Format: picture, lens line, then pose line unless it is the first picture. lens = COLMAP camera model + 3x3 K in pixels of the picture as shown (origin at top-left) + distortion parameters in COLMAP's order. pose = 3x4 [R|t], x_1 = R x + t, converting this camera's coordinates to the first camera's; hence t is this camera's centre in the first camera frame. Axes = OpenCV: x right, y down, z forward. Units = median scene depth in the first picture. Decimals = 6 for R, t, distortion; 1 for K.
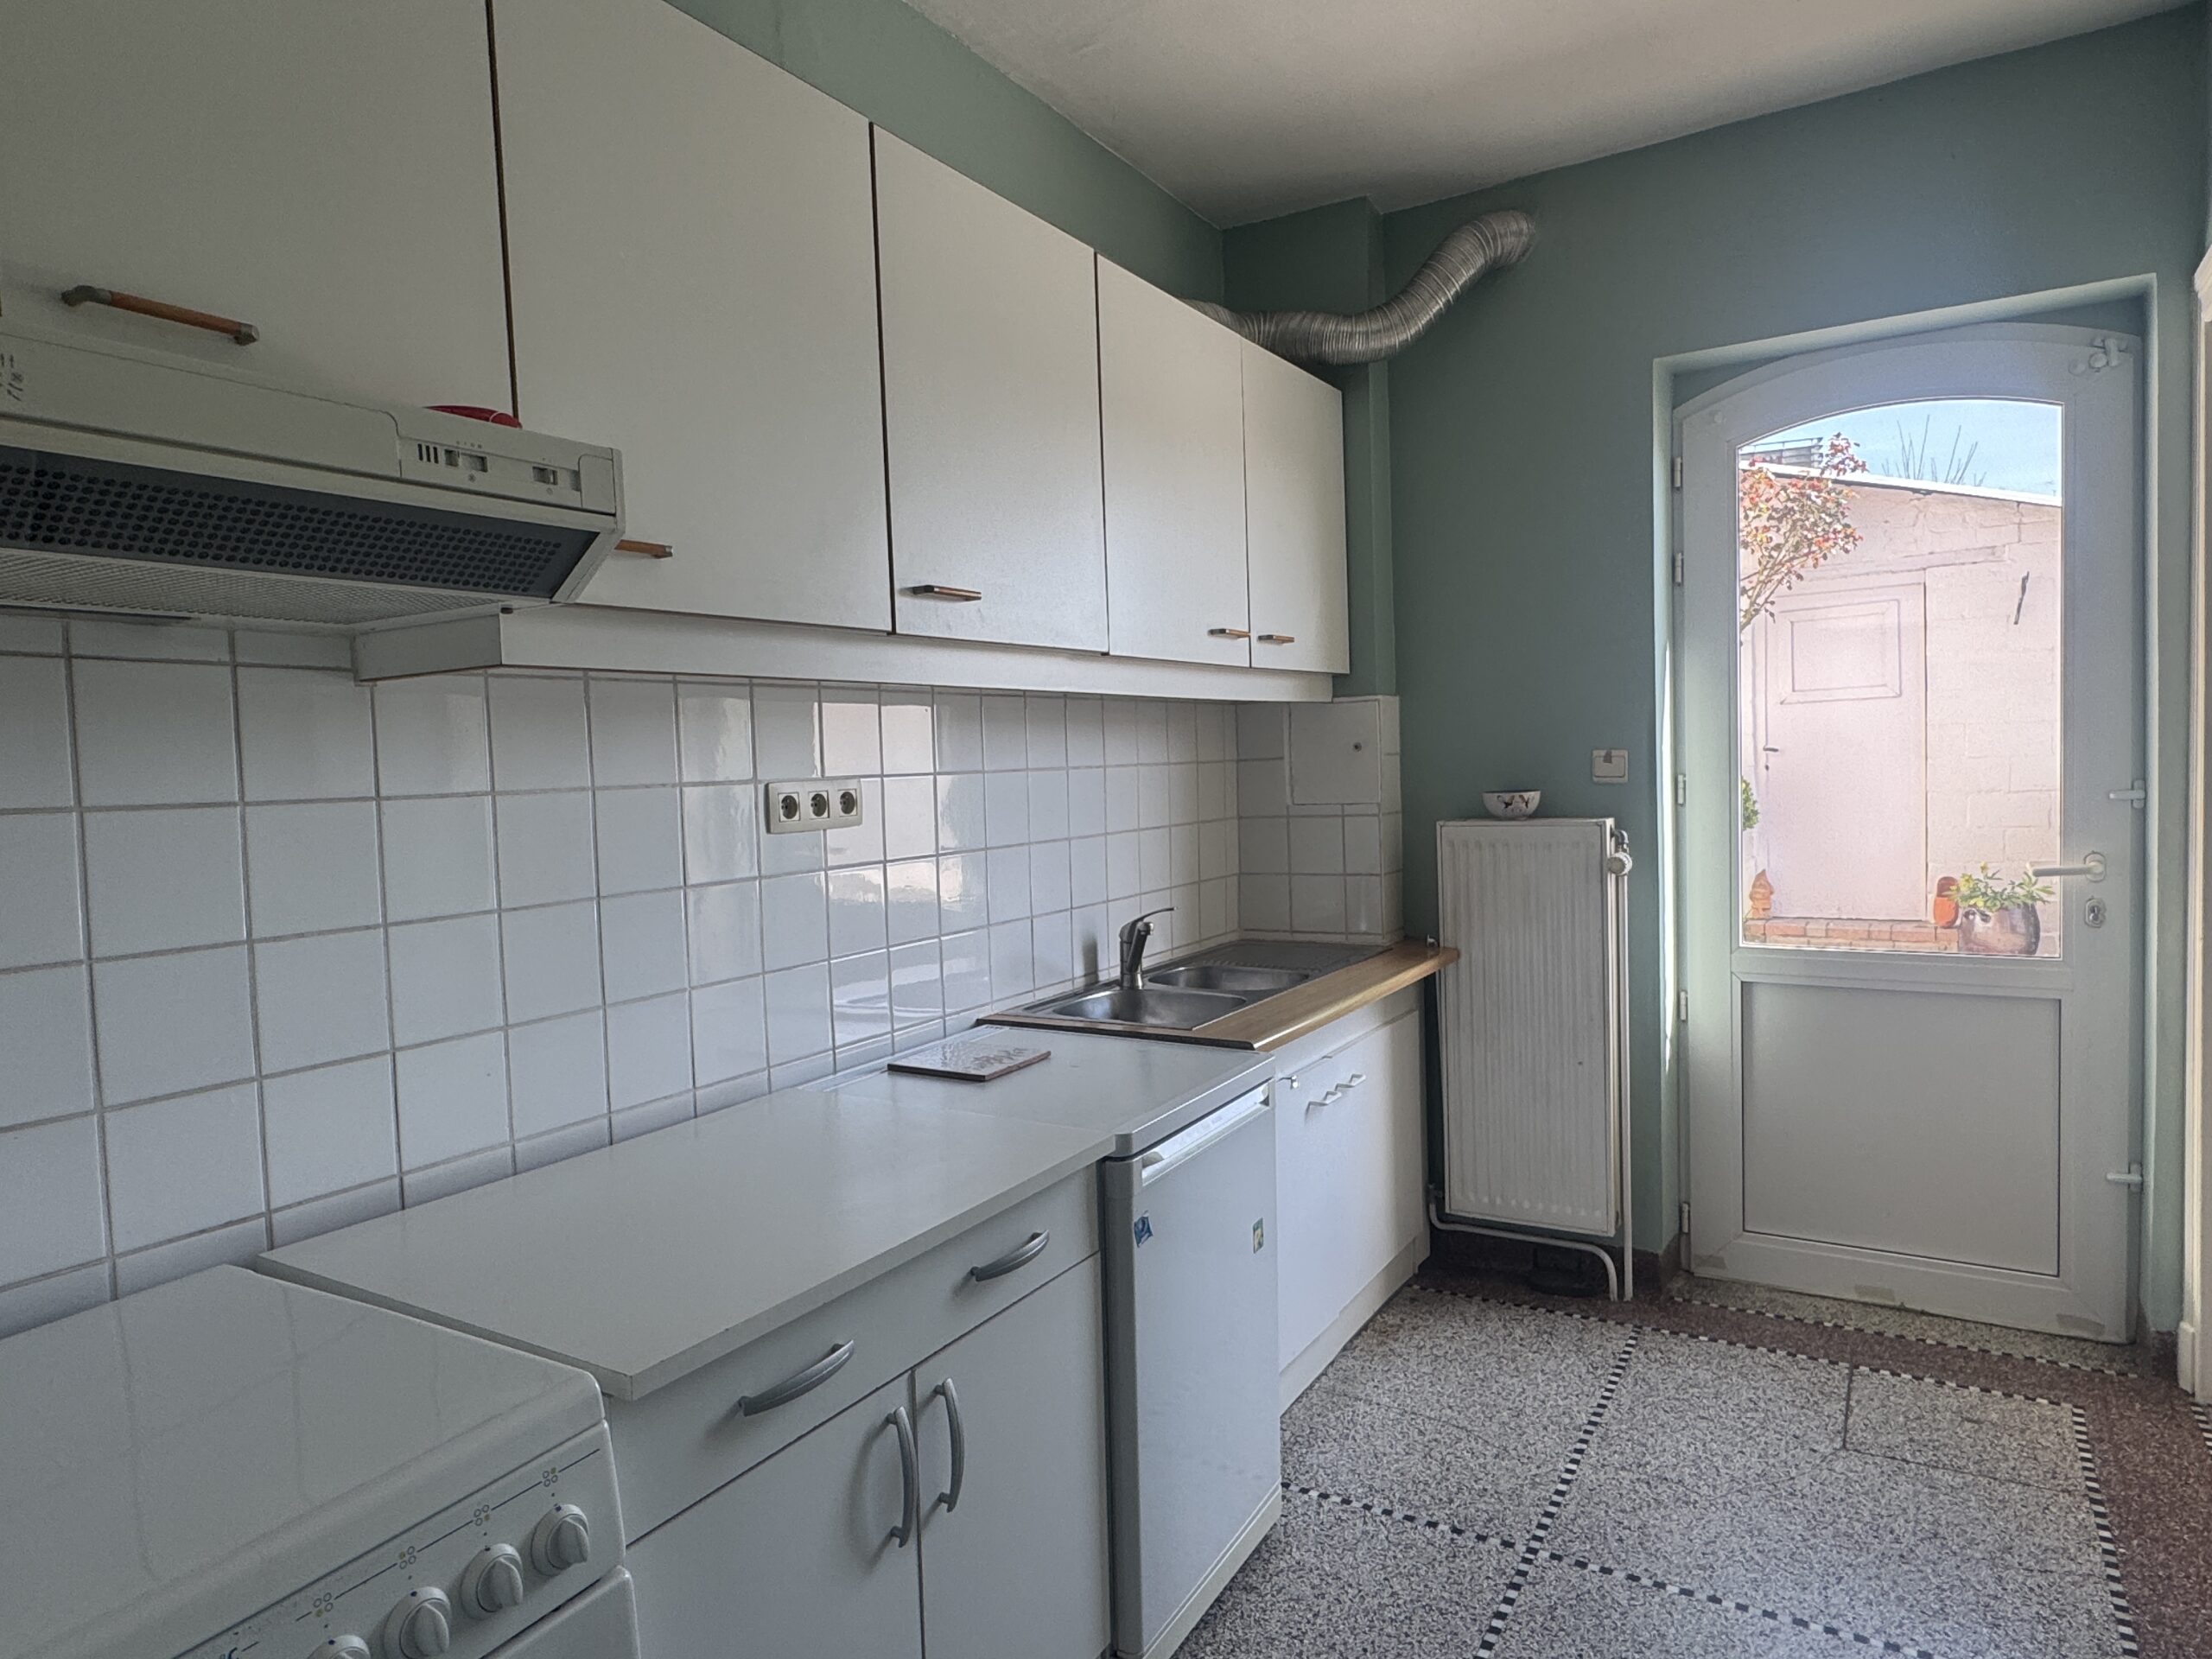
lens RADIAL K [[1349.0, 0, 1101.7], [0, 1349.0, 830.4], [0, 0, 1]] dist [-0.004270, 0.001886]
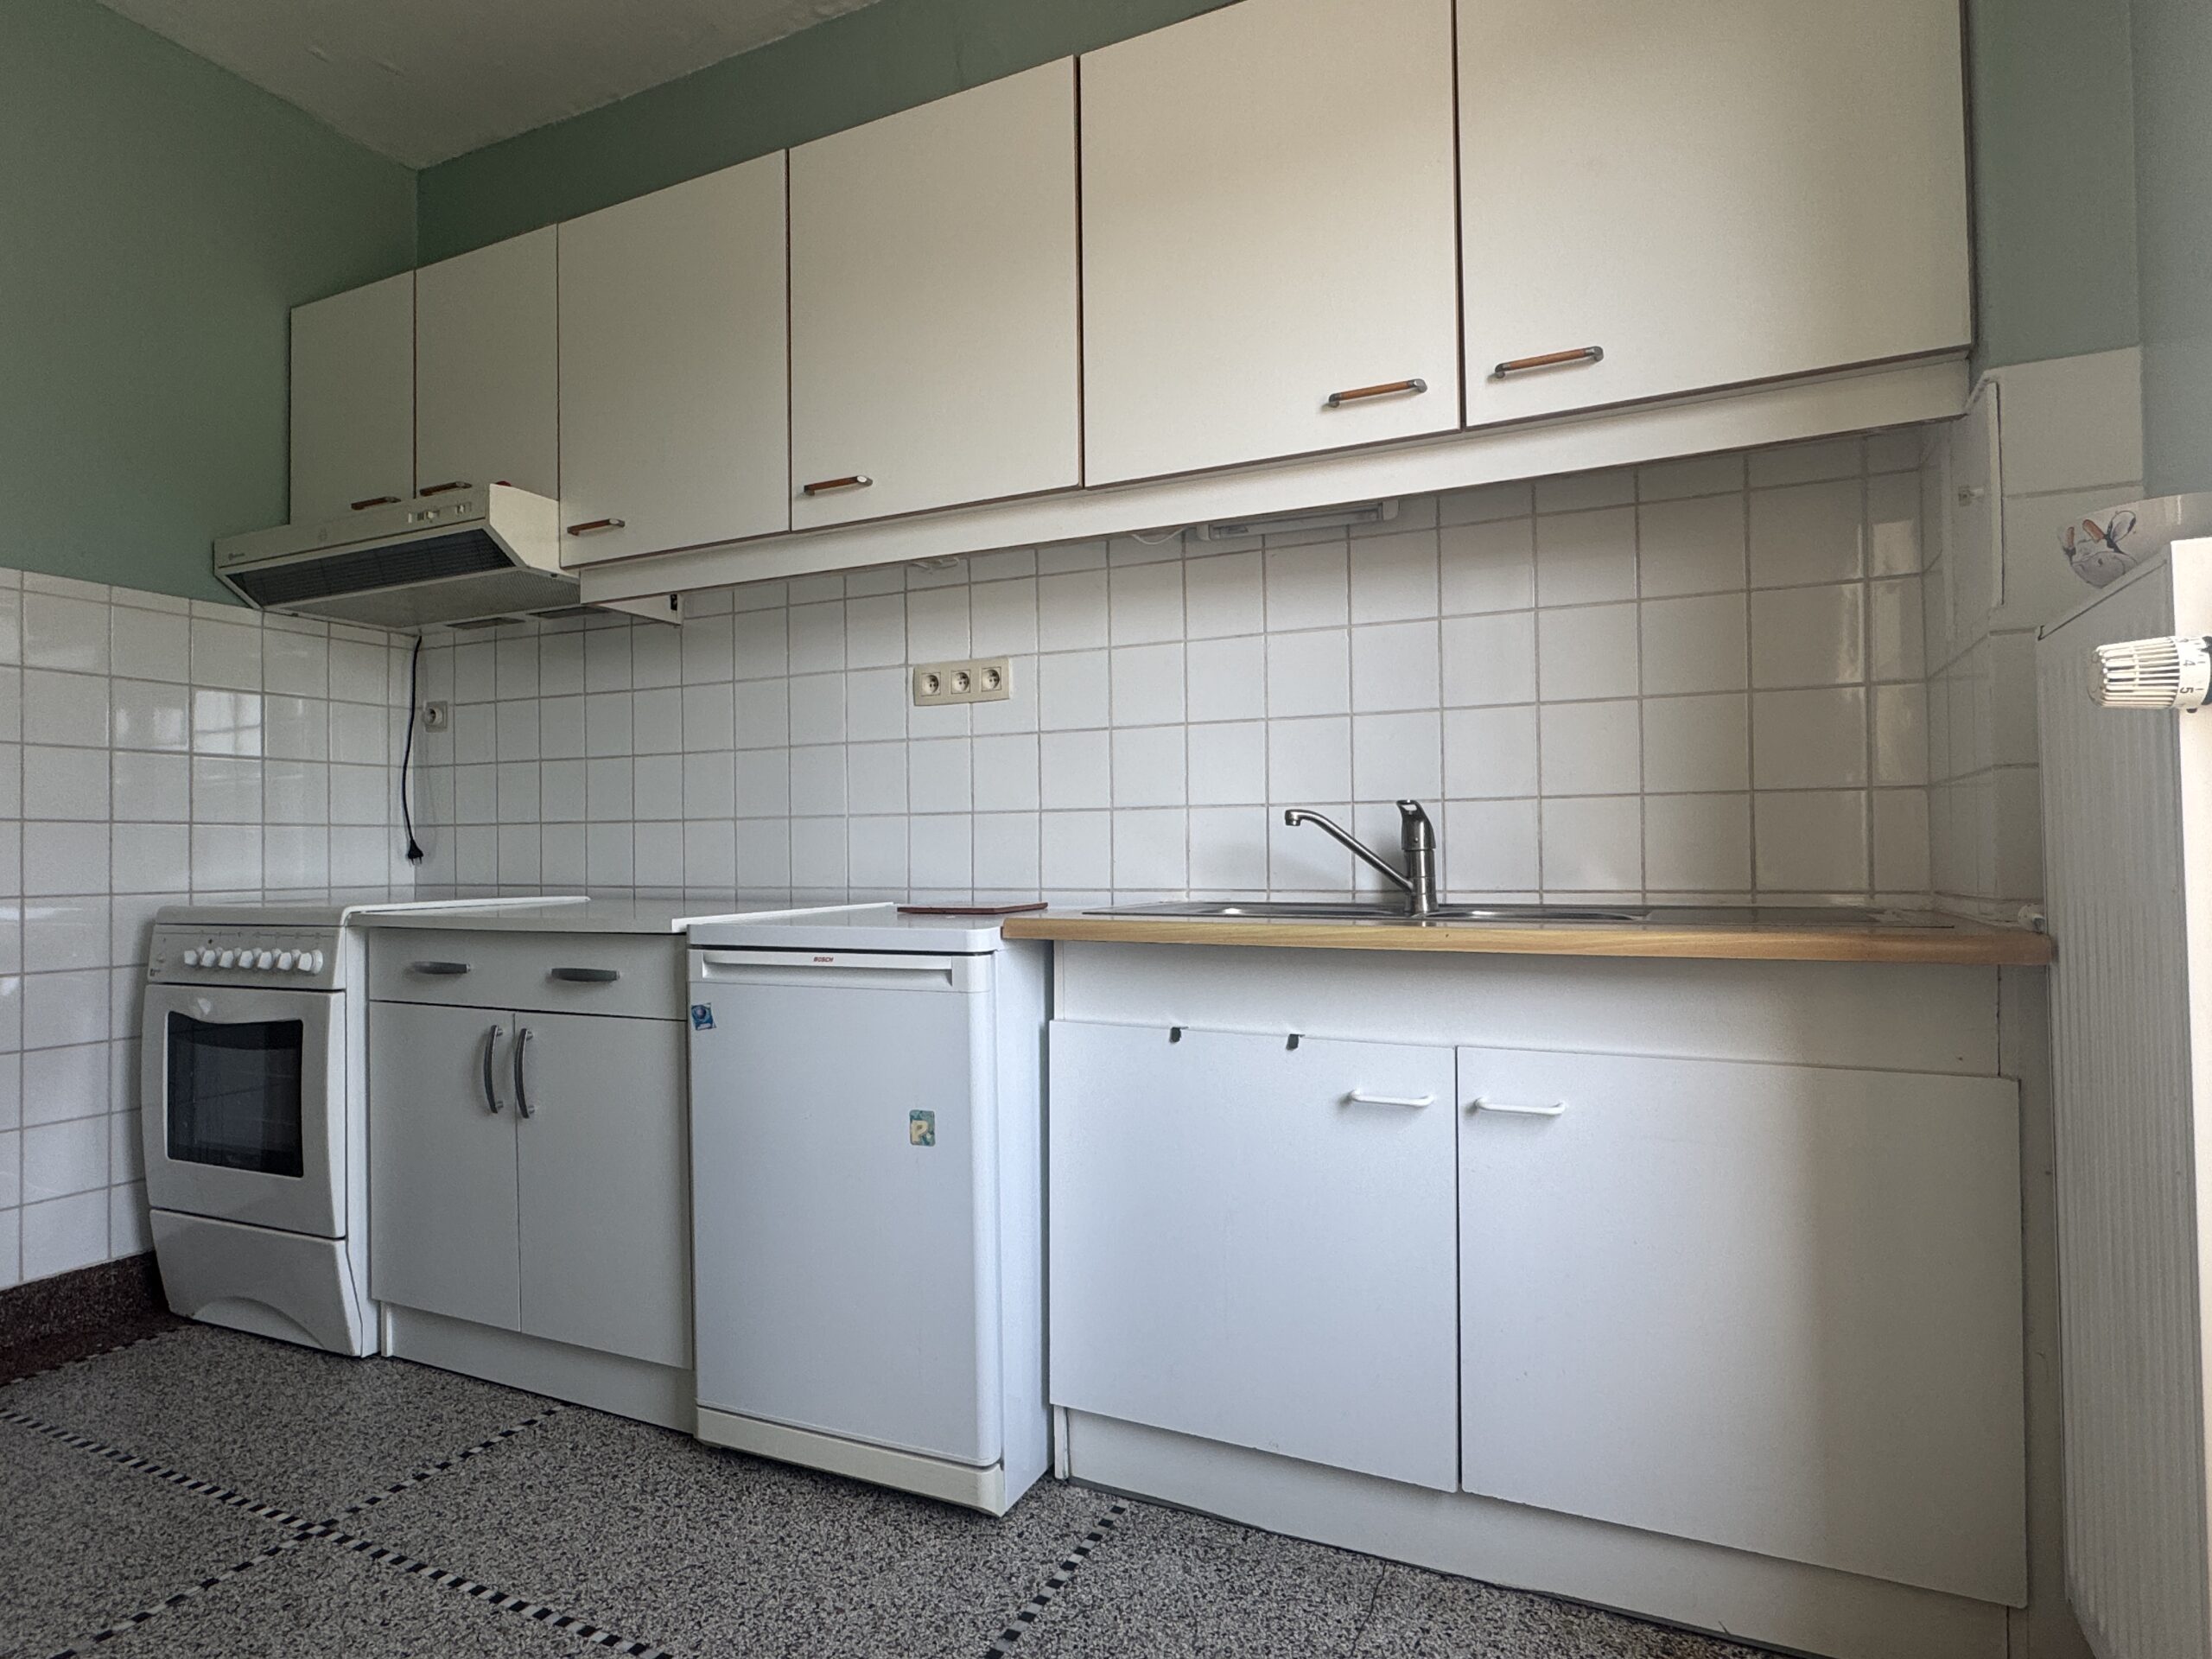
lens RADIAL K [[1240.3, 0, 1100.2], [0, 1240.3, 836.2], [0, 0, 1]] dist [-0.001666, -0.000708]
pose [[0.096149, 0.017298, -0.995217, 0.945480], [-0.046580, 0.998832, 0.012860, 0.103184], [0.994276, 0.045121, 0.096842, 1.067901]]
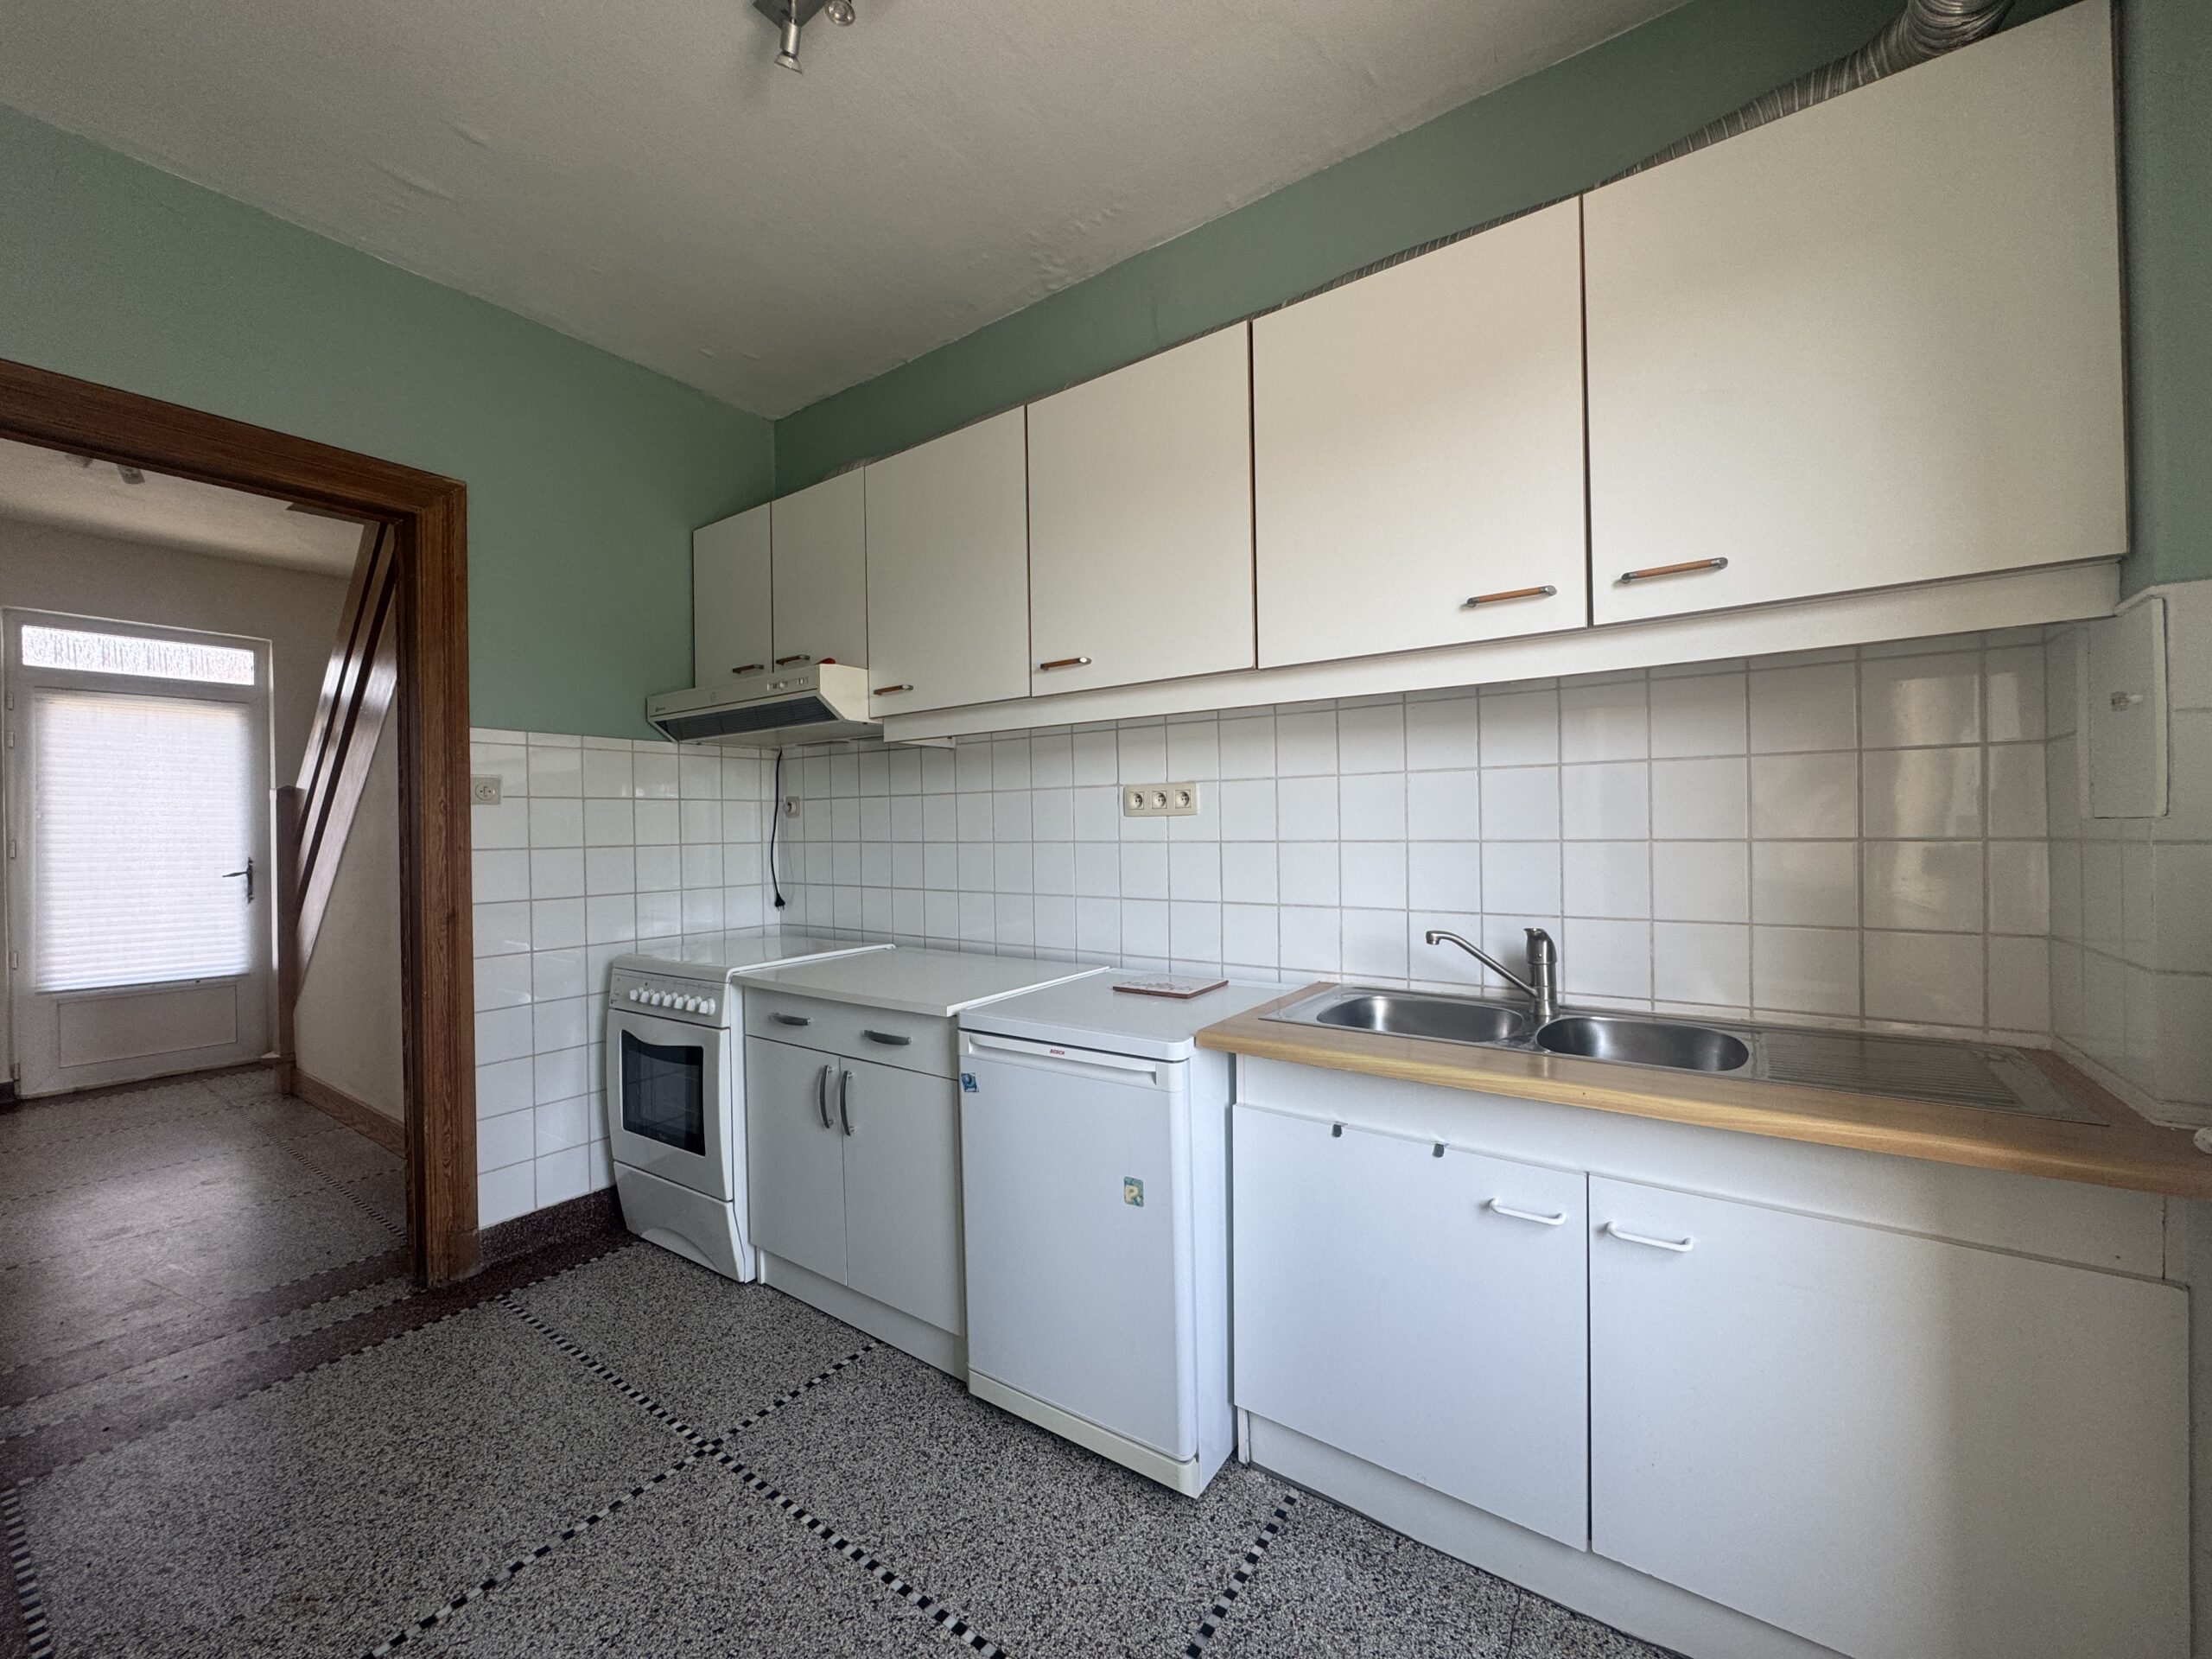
lens RADIAL K [[886.2, 0, 1104.0], [0, 886.2, 829.8], [0, 0, 1]] dist [-0.004145, 0.000468]
pose [[-0.073777, 0.037412, -0.996573, 0.859848], [-0.035921, 0.998548, 0.040145, -0.024067], [0.996628, 0.038760, -0.072326, 1.056435]]
